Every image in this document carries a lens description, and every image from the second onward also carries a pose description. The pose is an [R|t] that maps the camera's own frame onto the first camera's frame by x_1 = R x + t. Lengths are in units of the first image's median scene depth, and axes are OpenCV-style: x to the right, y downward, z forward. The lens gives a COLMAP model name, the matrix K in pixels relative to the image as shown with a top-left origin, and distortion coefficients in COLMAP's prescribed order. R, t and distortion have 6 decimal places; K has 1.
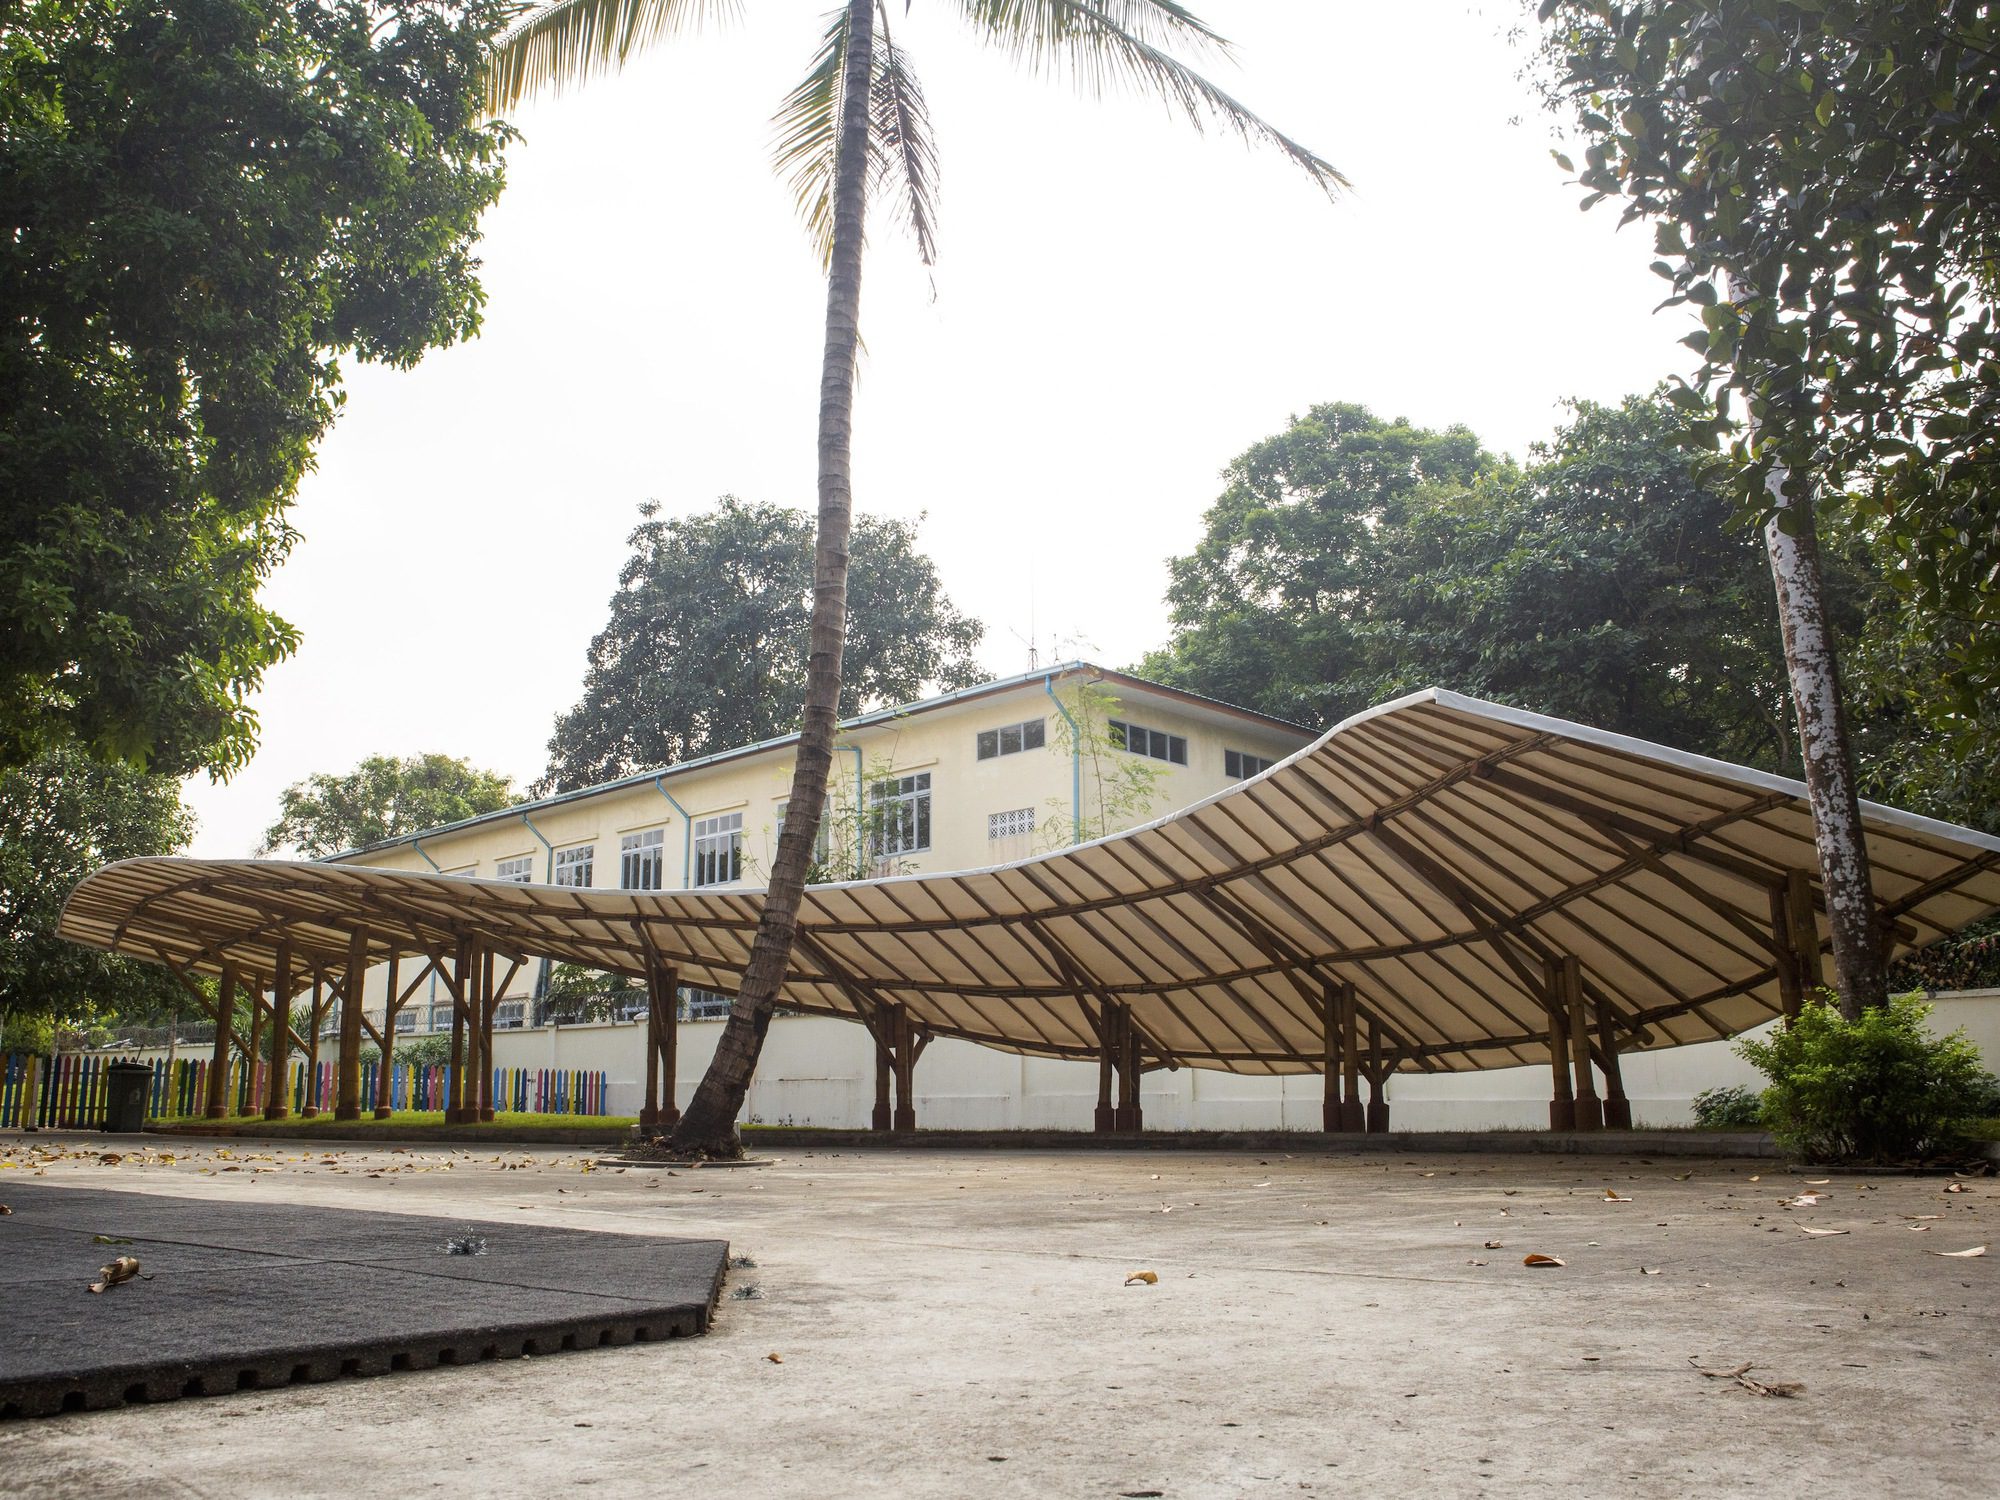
lens RADIAL K [[1830.0, 0, 994.9], [0, 1830.0, 749.4], [0, 0, 1]] dist [-0.079437, 0.008922]
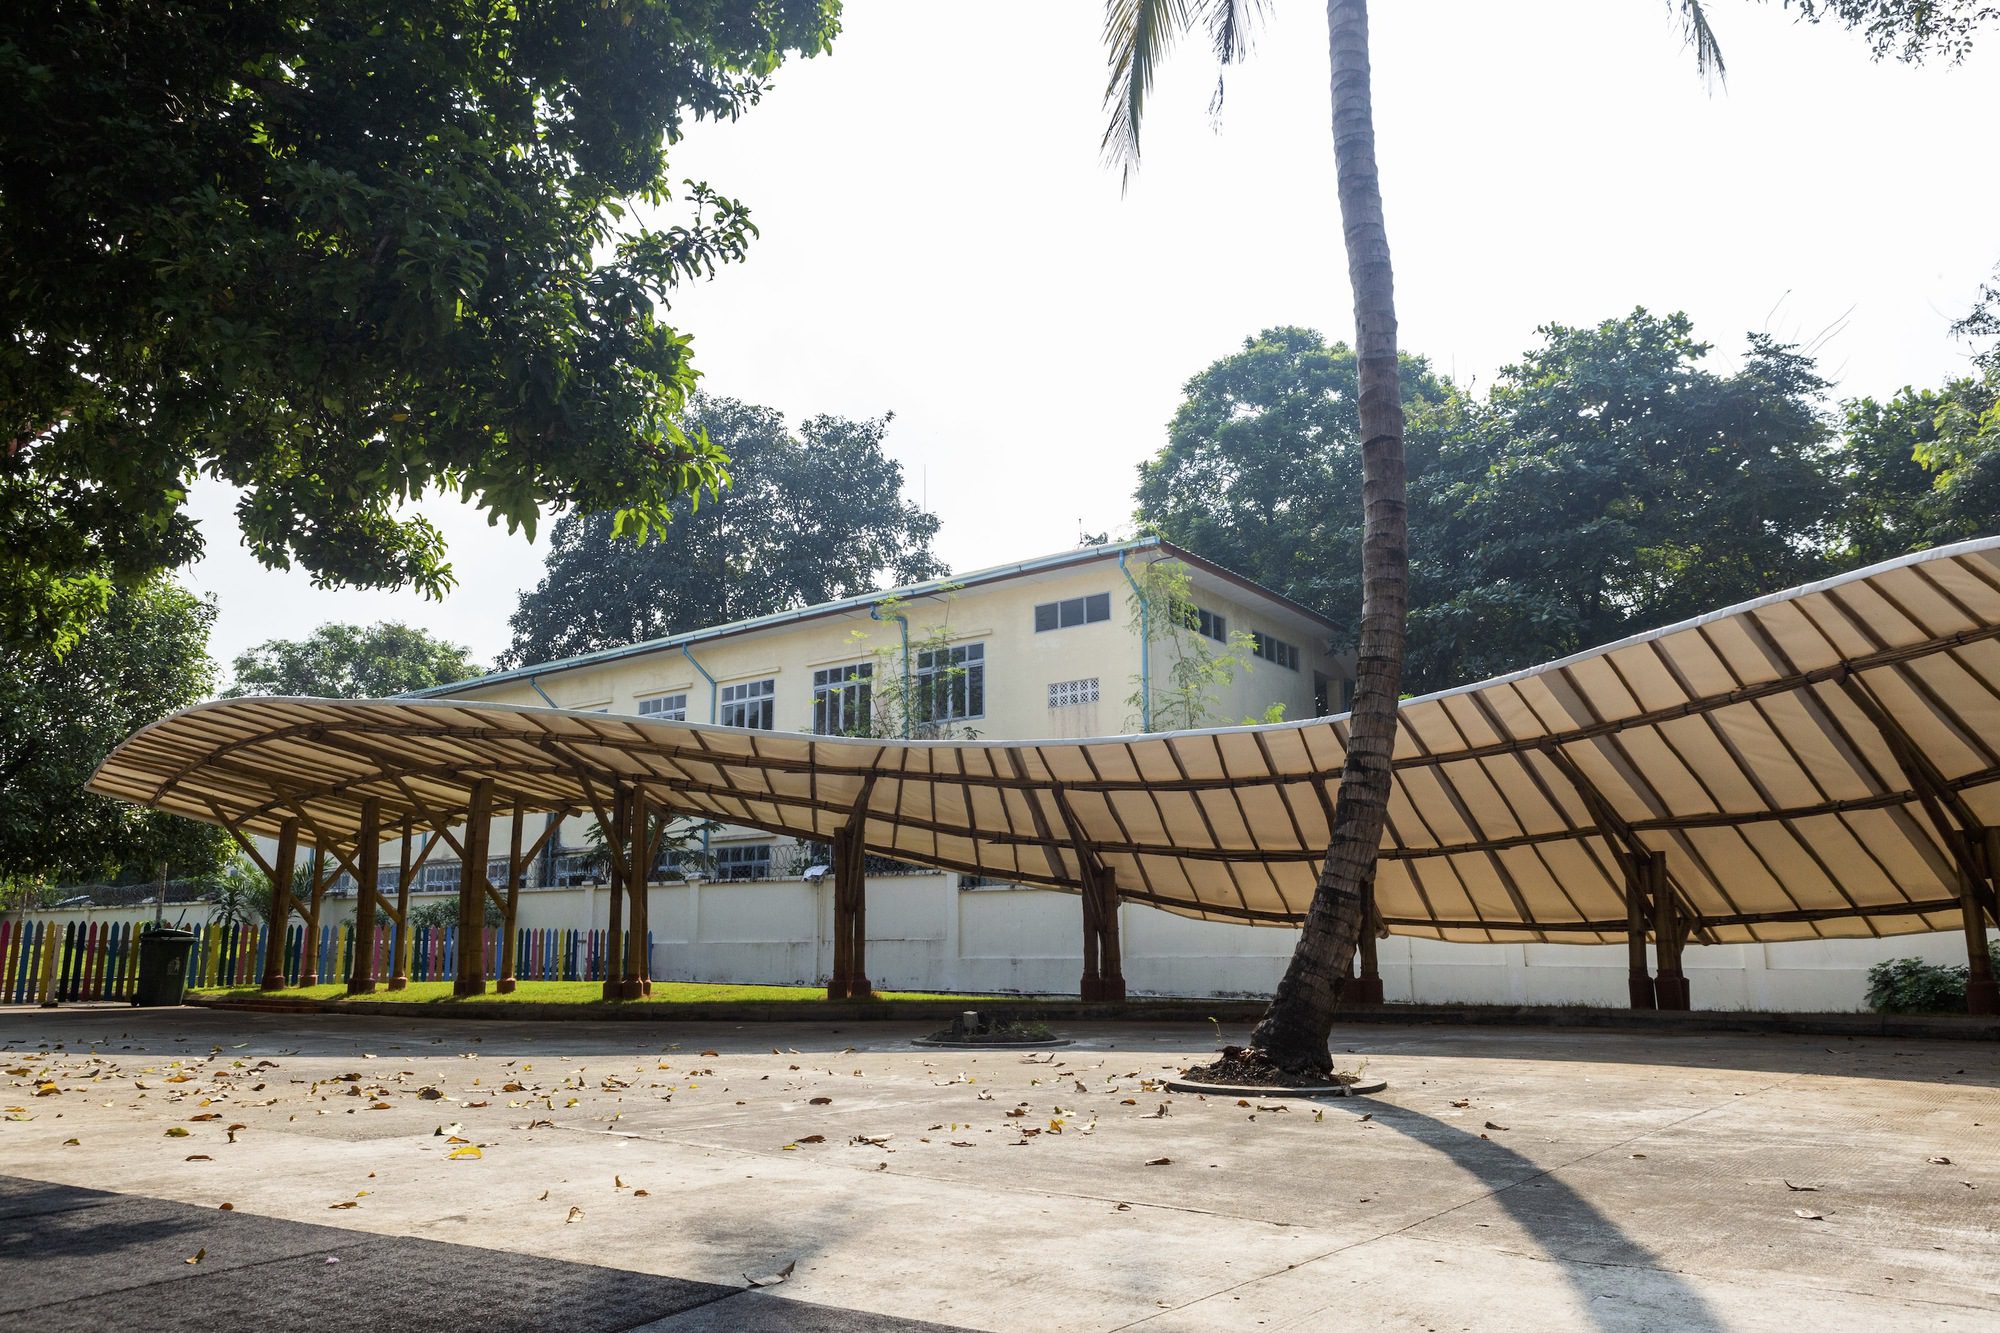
lens RADIAL K [[1498.3, 0, 1001.9], [0, 1498.3, 670.7], [0, 0, 1]] dist [-0.009025, -0.001885]
pose [[0.988914, 0.026805, 0.146049, -0.232771], [-0.028390, 0.999558, 0.008775, 0.032055], [-0.145750, -0.012824, 0.989238, 0.245122]]
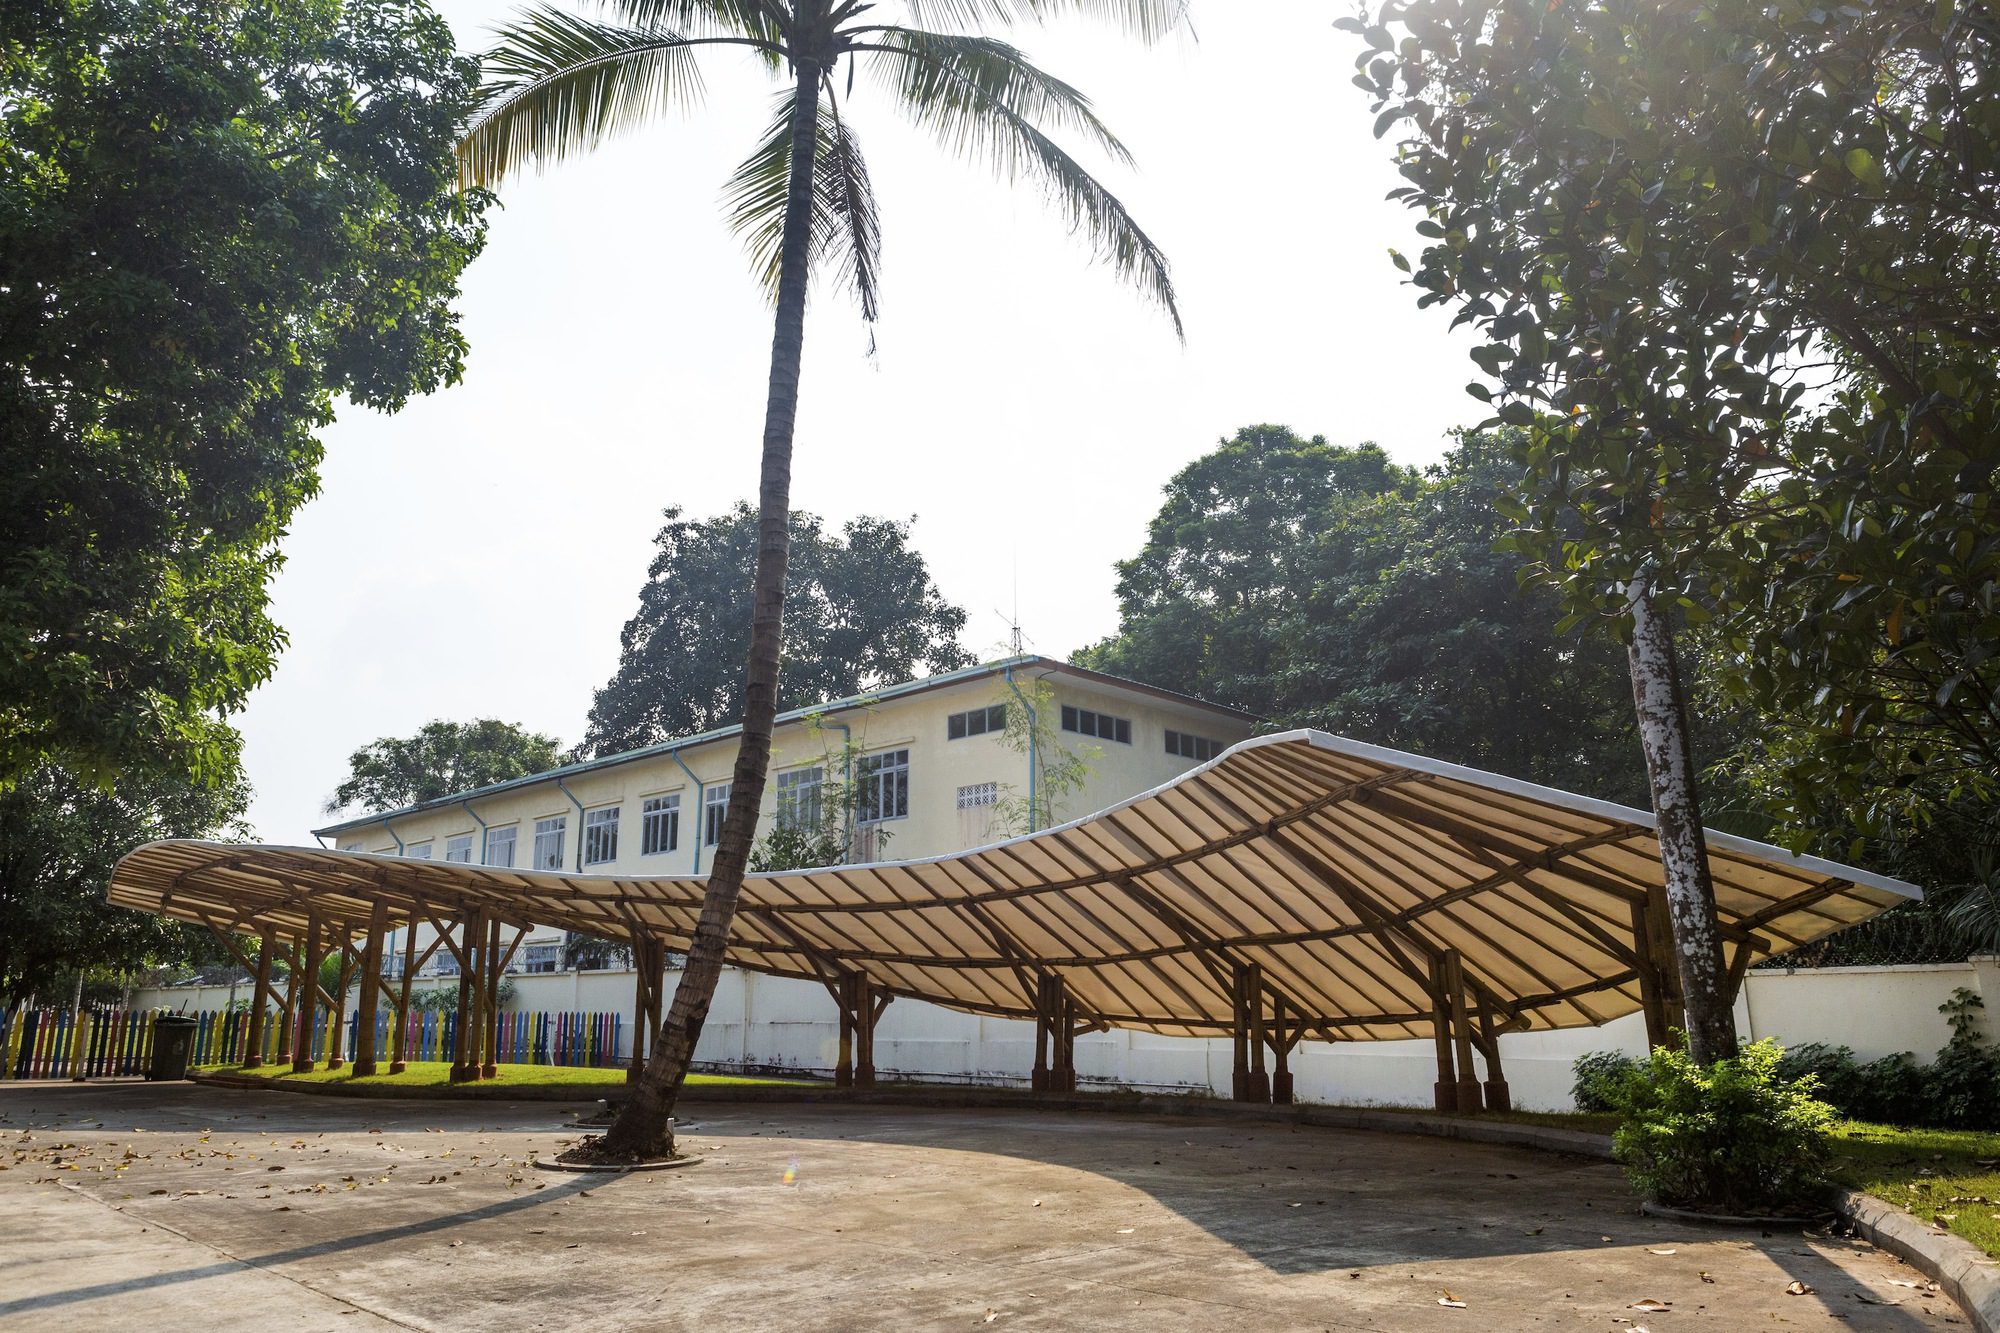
lens RADIAL K [[1547.1, 0, 1012.1], [0, 1547.1, 665.1], [0, 0, 1]] dist [-0.004543, -0.000886]
pose [[0.999948, 0.002959, 0.009740, 0.031768], [-0.002732, 0.999726, -0.023243, -0.027869], [-0.009806, 0.023215, 0.999682, 0.047742]]
